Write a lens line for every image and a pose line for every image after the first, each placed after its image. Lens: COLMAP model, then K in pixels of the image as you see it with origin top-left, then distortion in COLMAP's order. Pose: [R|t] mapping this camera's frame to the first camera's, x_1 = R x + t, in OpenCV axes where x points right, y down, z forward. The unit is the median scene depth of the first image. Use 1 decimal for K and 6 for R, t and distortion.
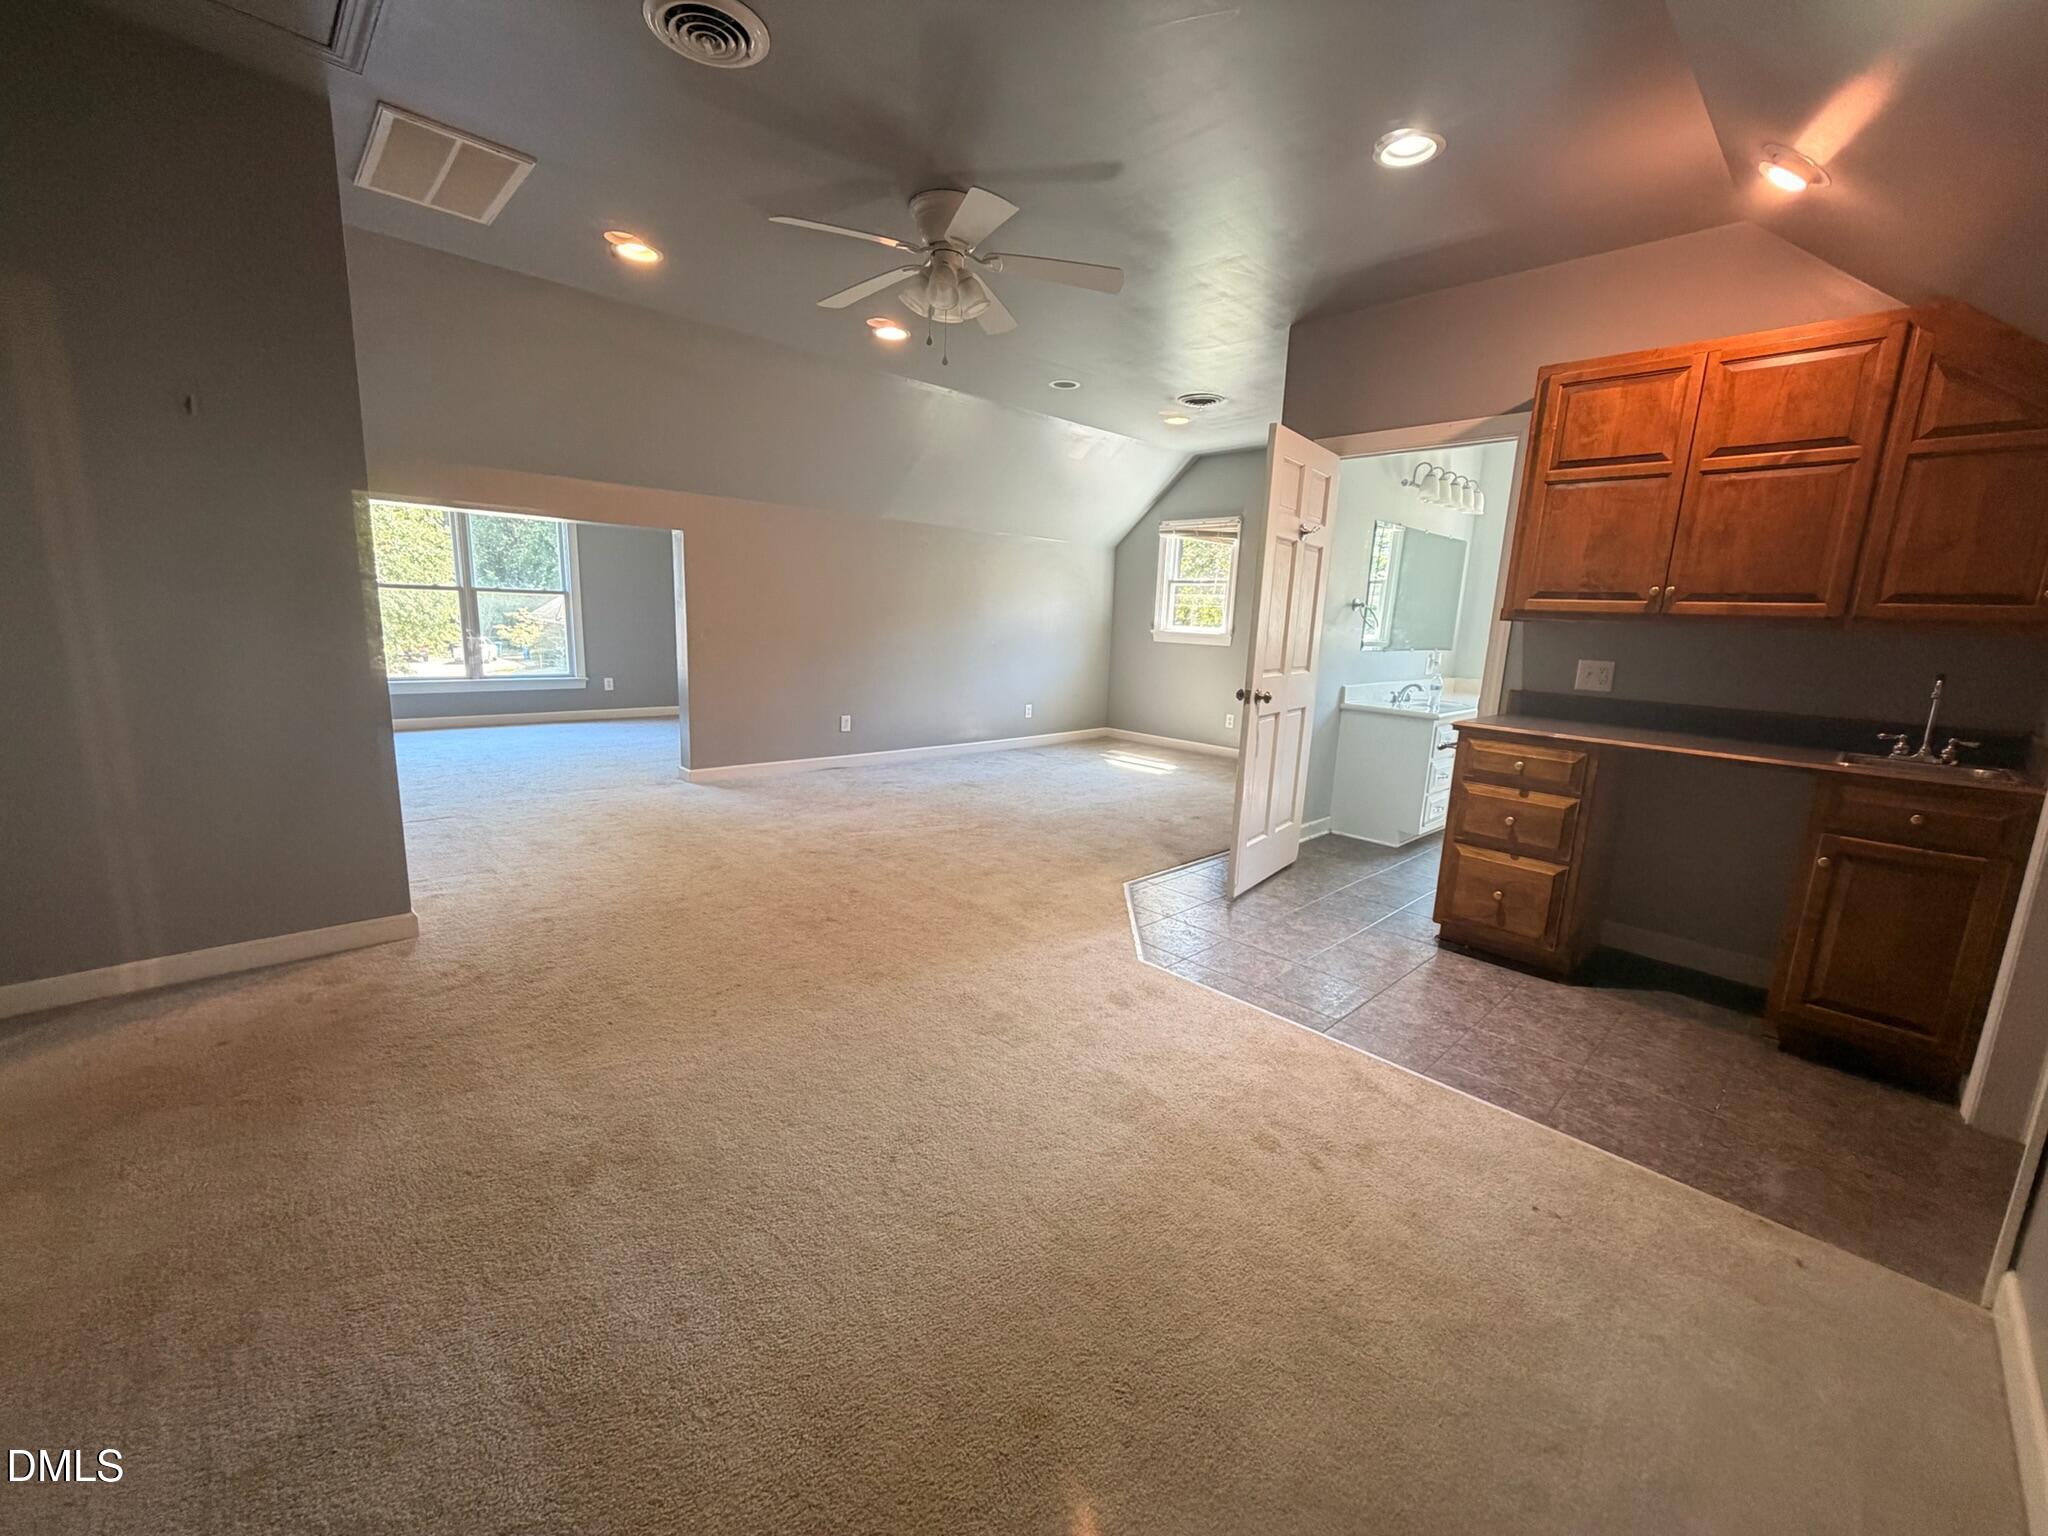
lens RADIAL K [[824.2, 0, 1023.6], [0, 824.2, 771.8], [0, 0, 1]] dist [-0.000663, 0.000269]
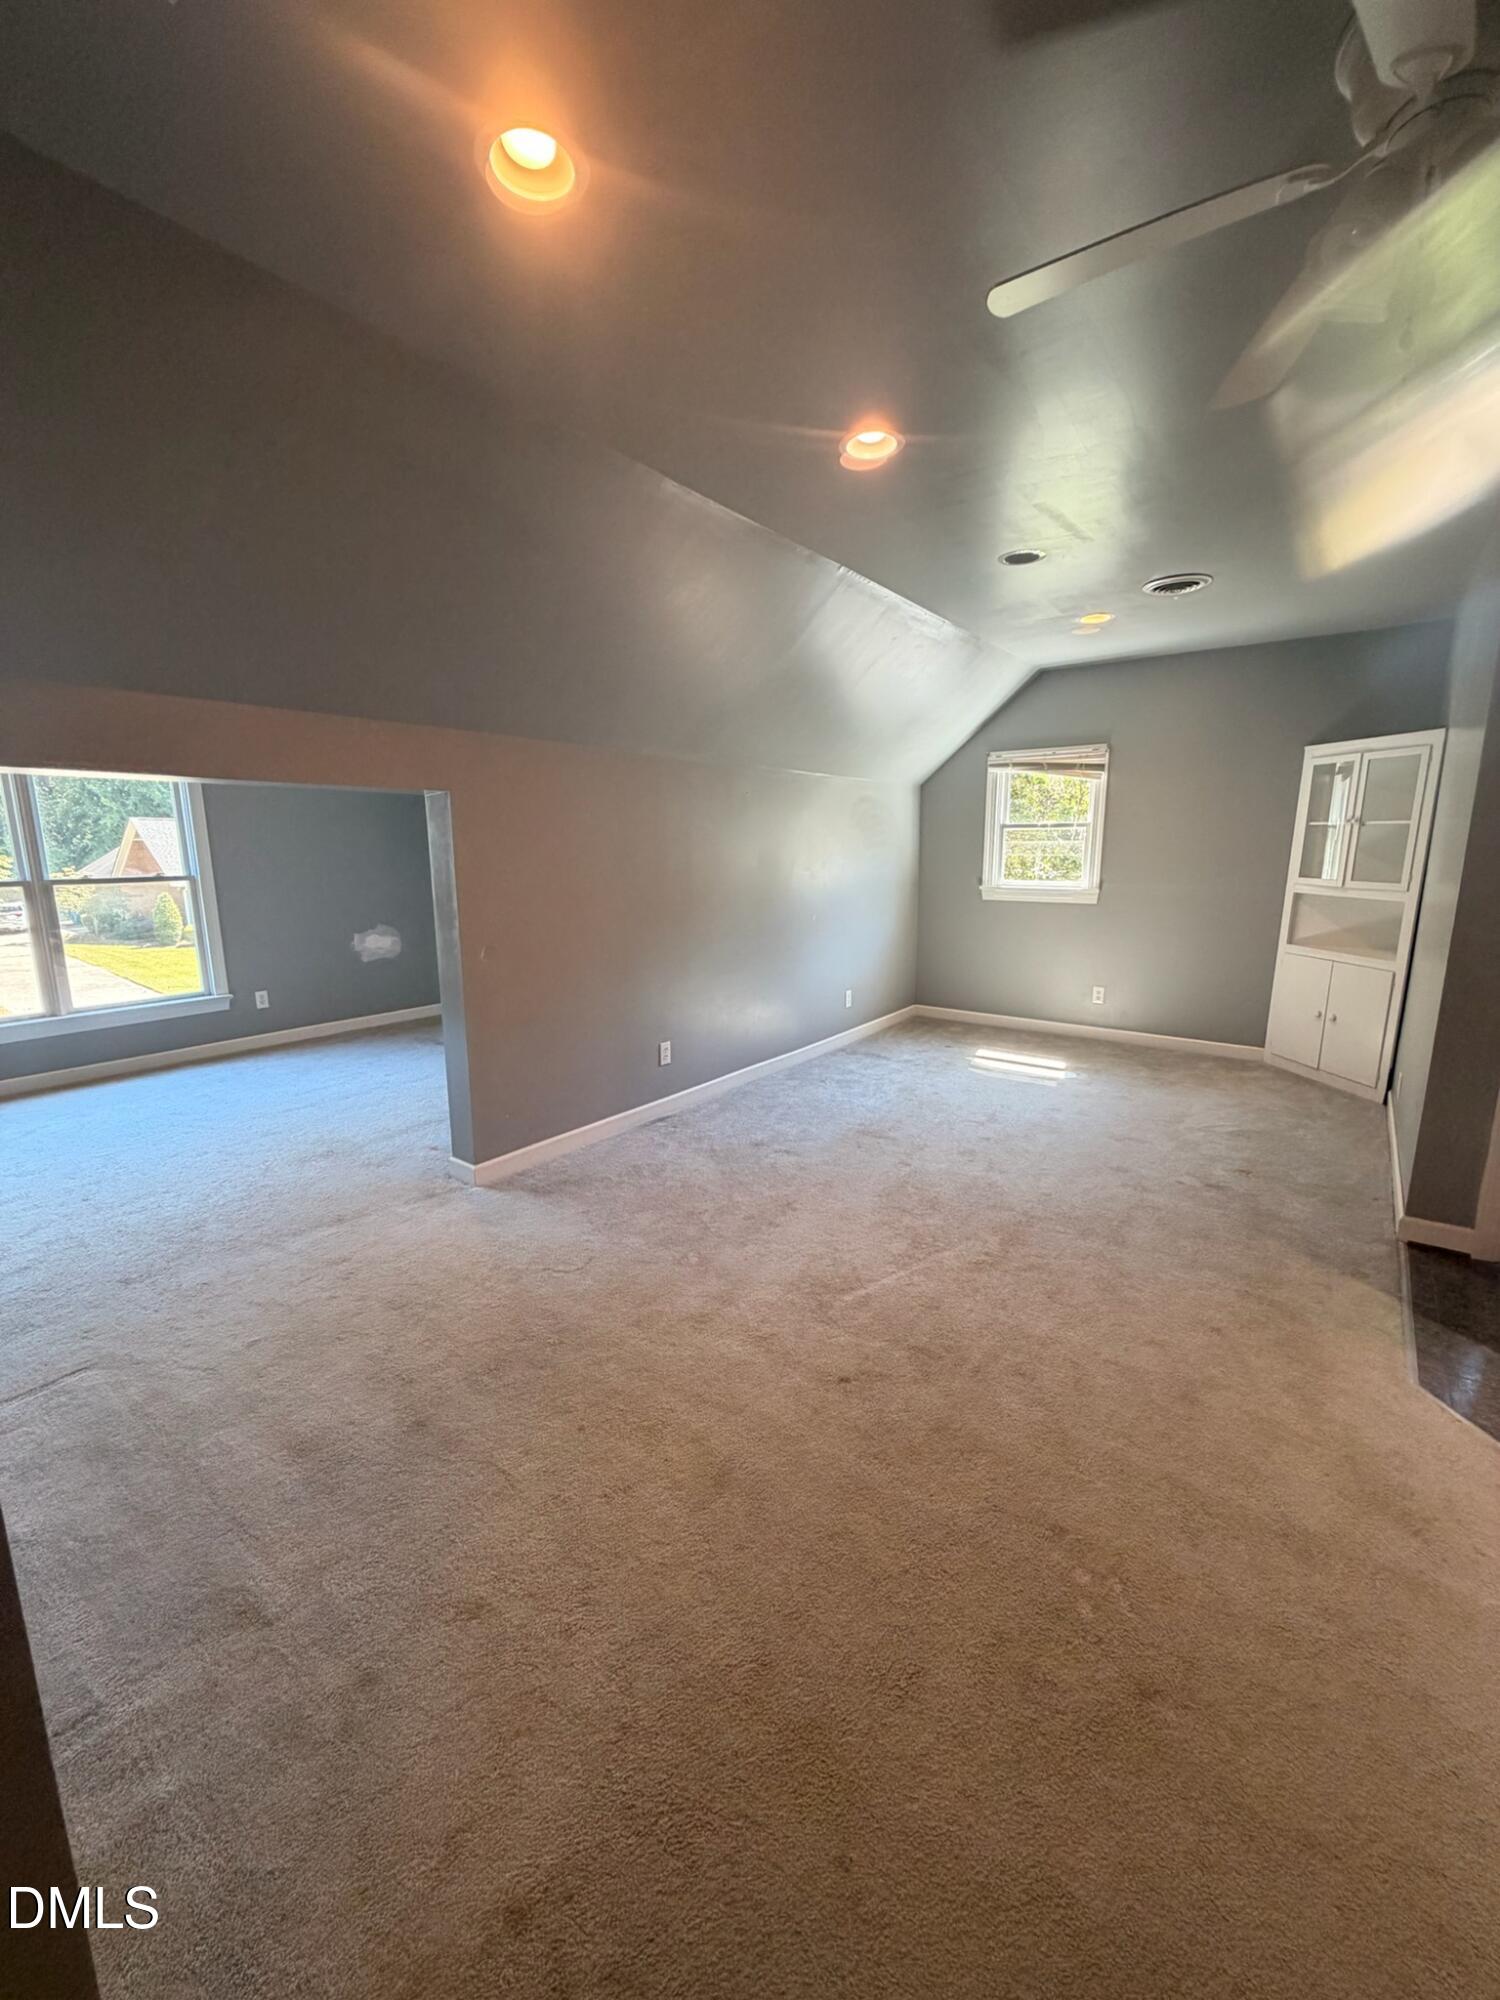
lens RADIAL K [[804.9, 0, 750.5], [0, 804.9, 998.7], [0, 0, 1]] dist [-0.000663, 0.000269]
pose [[0.985494, -0.073916, 0.152770, -0.523407], [0.073377, 0.997262, 0.009173, -0.226780], [-0.153029, 0.002170, 0.988219, 0.662275]]
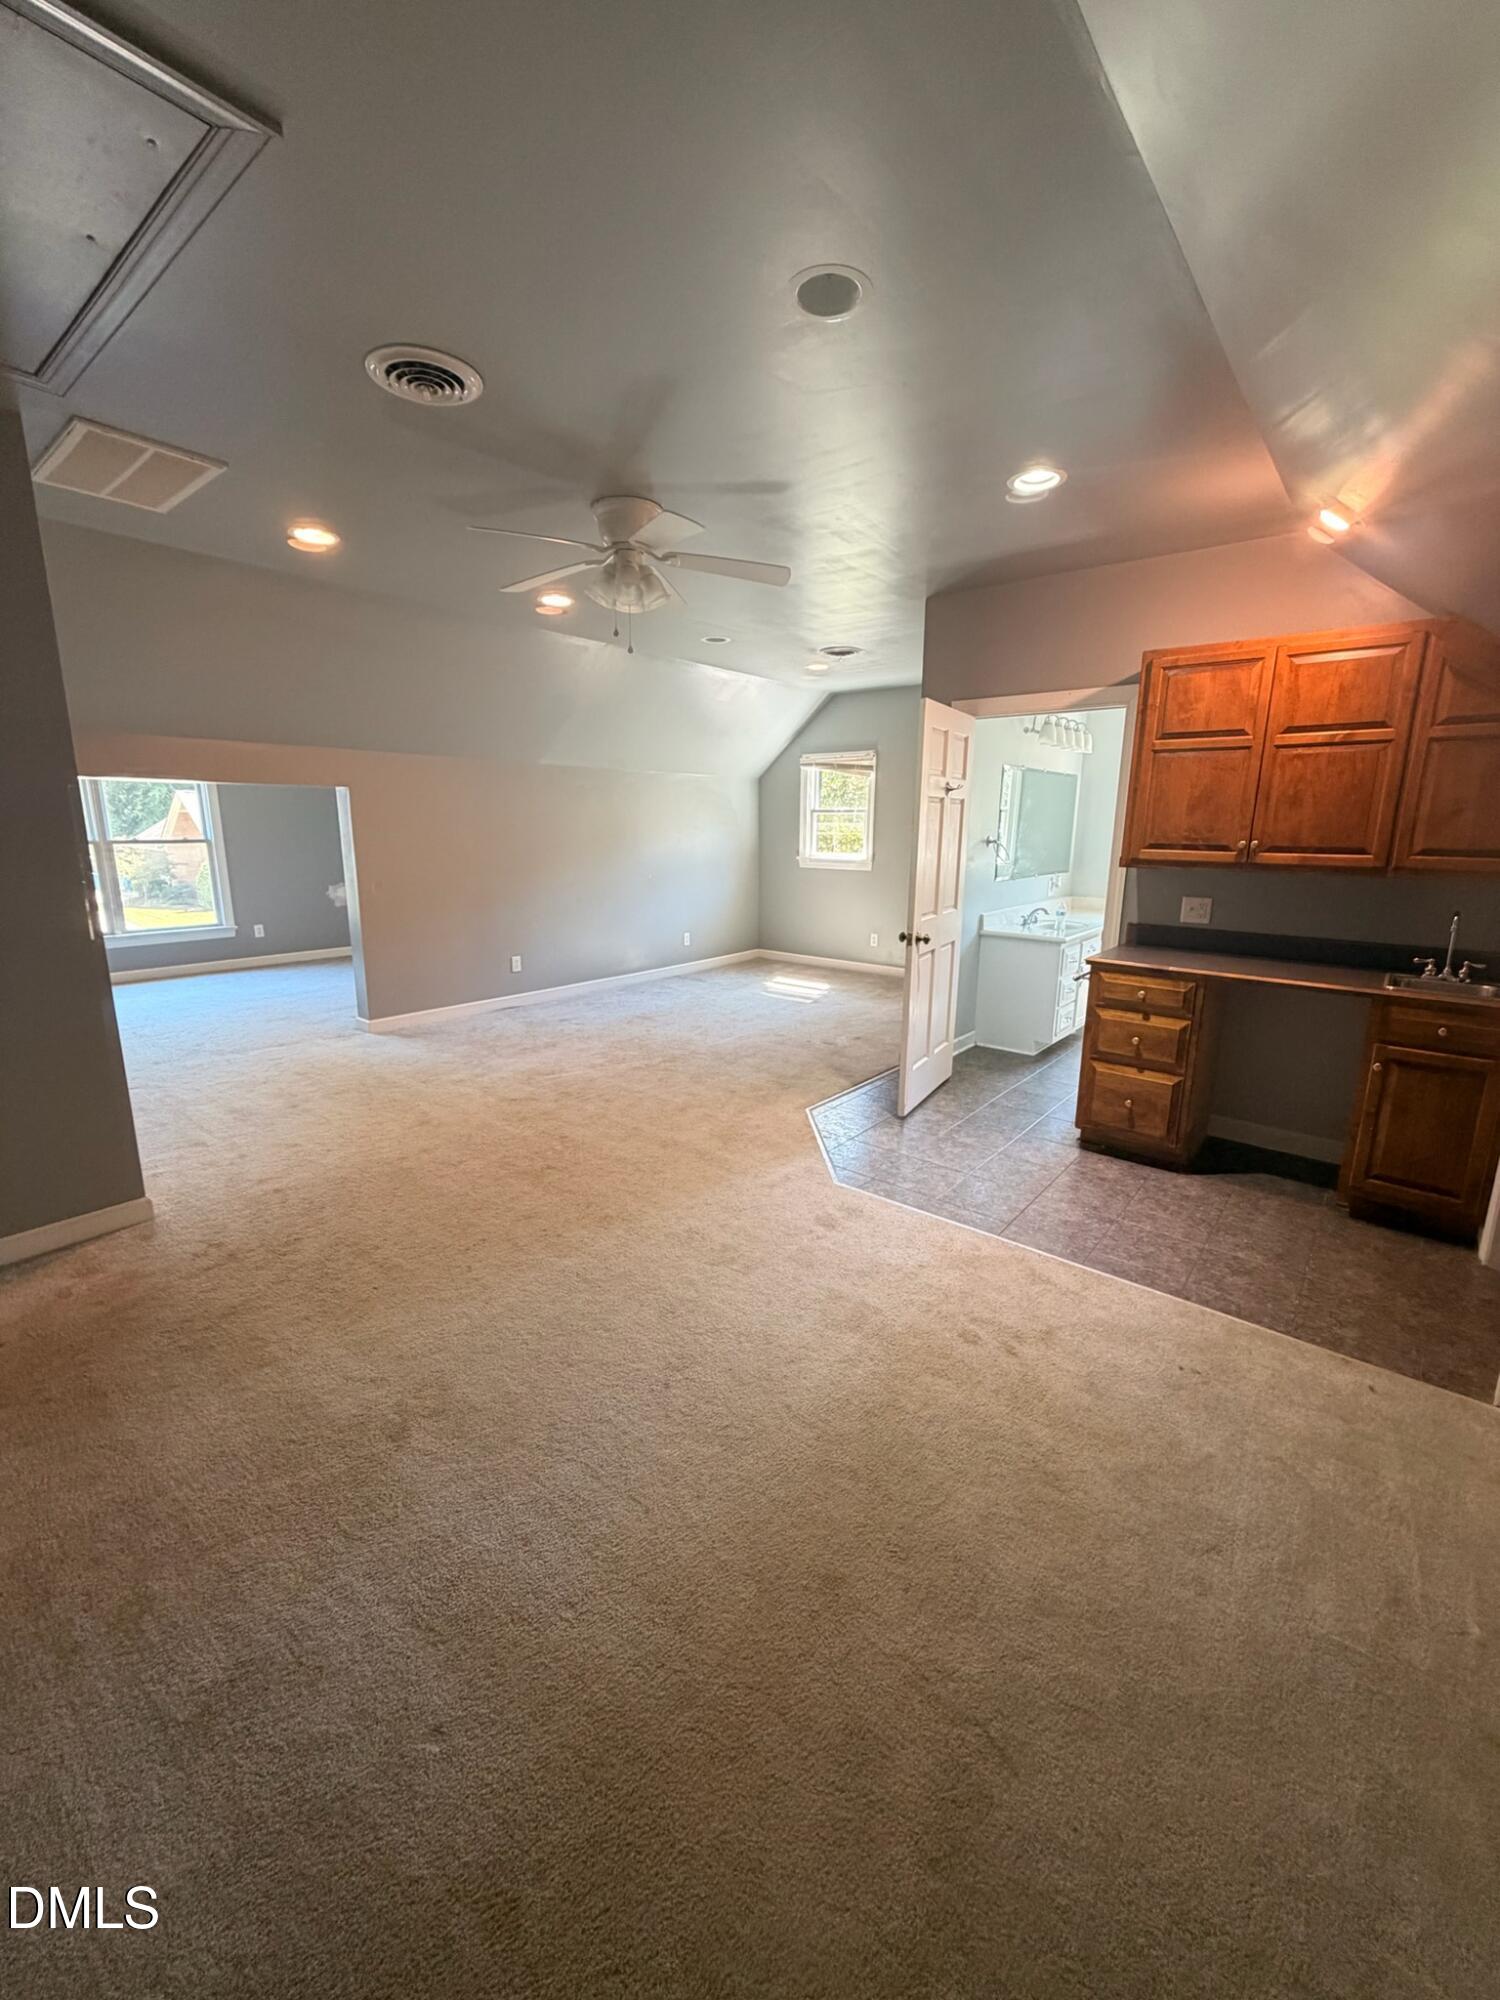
lens RADIAL K [[804.9, 0, 750.9], [0, 804.9, 998.7], [0, 0, 1]] dist [-0.000663, 0.000269]
pose [[0.991930, -0.056736, 0.113385, -0.086372], [0.053442, 0.998062, 0.031887, -0.067706], [-0.114974, -0.025571, 0.993039, -0.083486]]
